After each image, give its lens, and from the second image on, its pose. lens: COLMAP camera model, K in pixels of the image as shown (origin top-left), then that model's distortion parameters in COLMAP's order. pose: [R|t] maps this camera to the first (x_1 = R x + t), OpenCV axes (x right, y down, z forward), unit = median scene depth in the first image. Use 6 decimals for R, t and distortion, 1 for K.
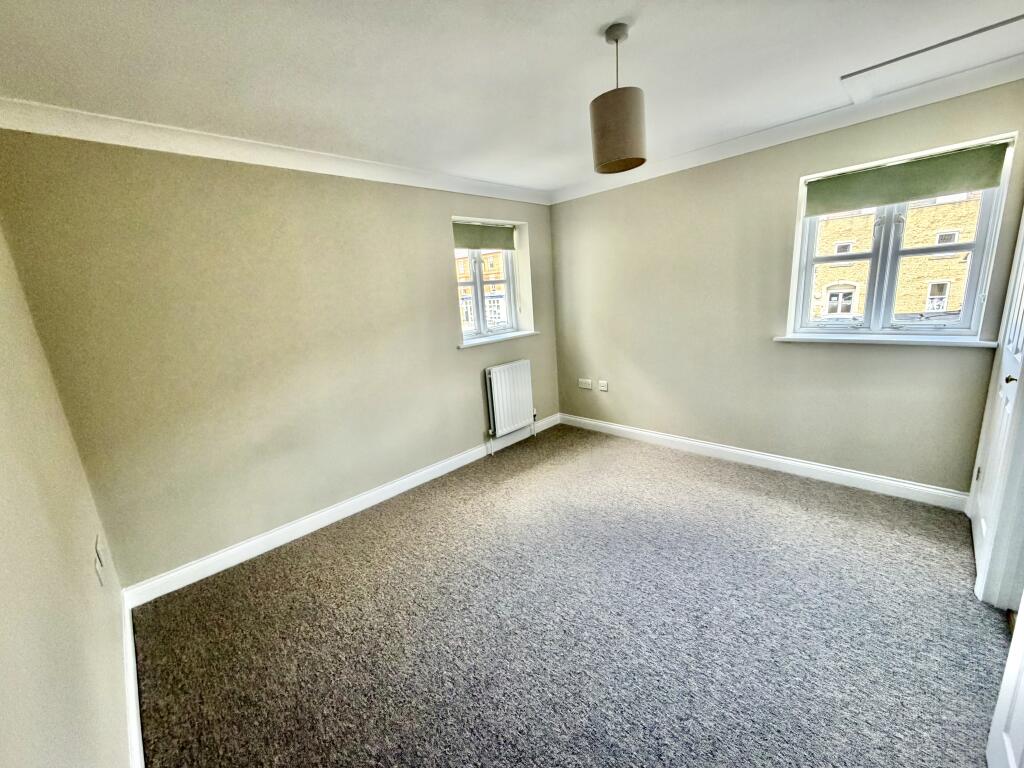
lens RADIAL K [[406.1, 0, 512.0], [0, 406.1, 384.0], [0, 0, 1]] dist [-0.003040, -0.000239]
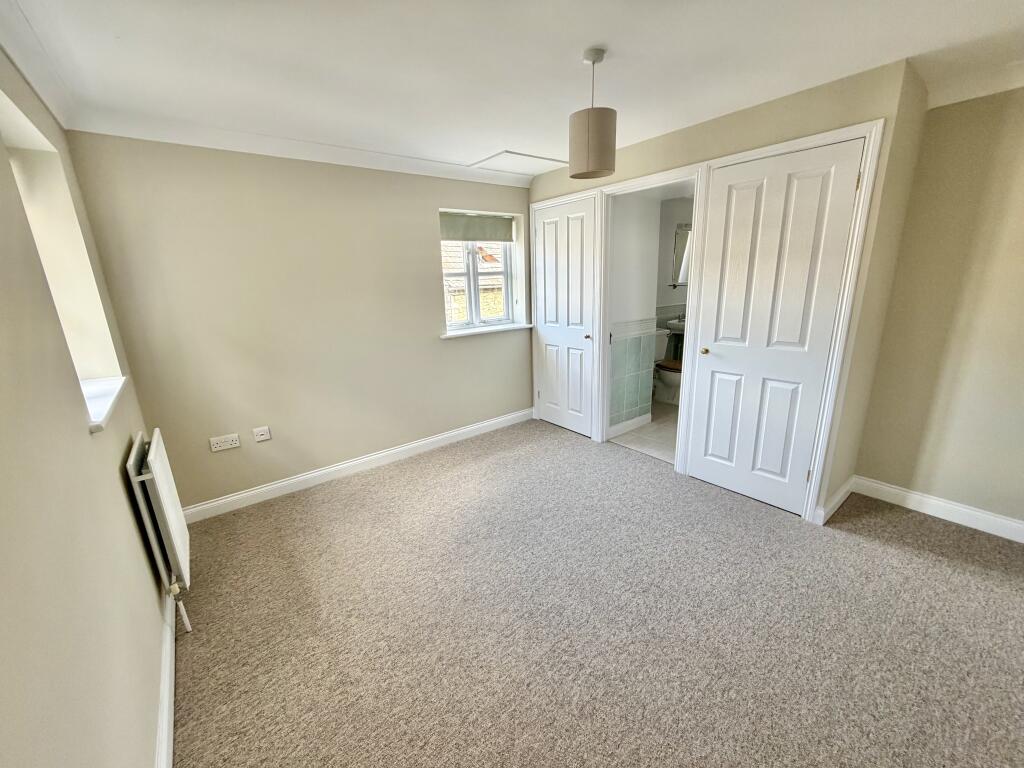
lens RADIAL K [[404.2, 0, 509.1], [0, 404.2, 382.7], [0, 0, 1]] dist [0.006537, 0.000045]
pose [[0.129521, -0.187855, 0.973619, -0.622120], [0.239441, 0.958758, 0.153135, -0.138090], [-0.962233, 0.213290, 0.169160, 0.730231]]
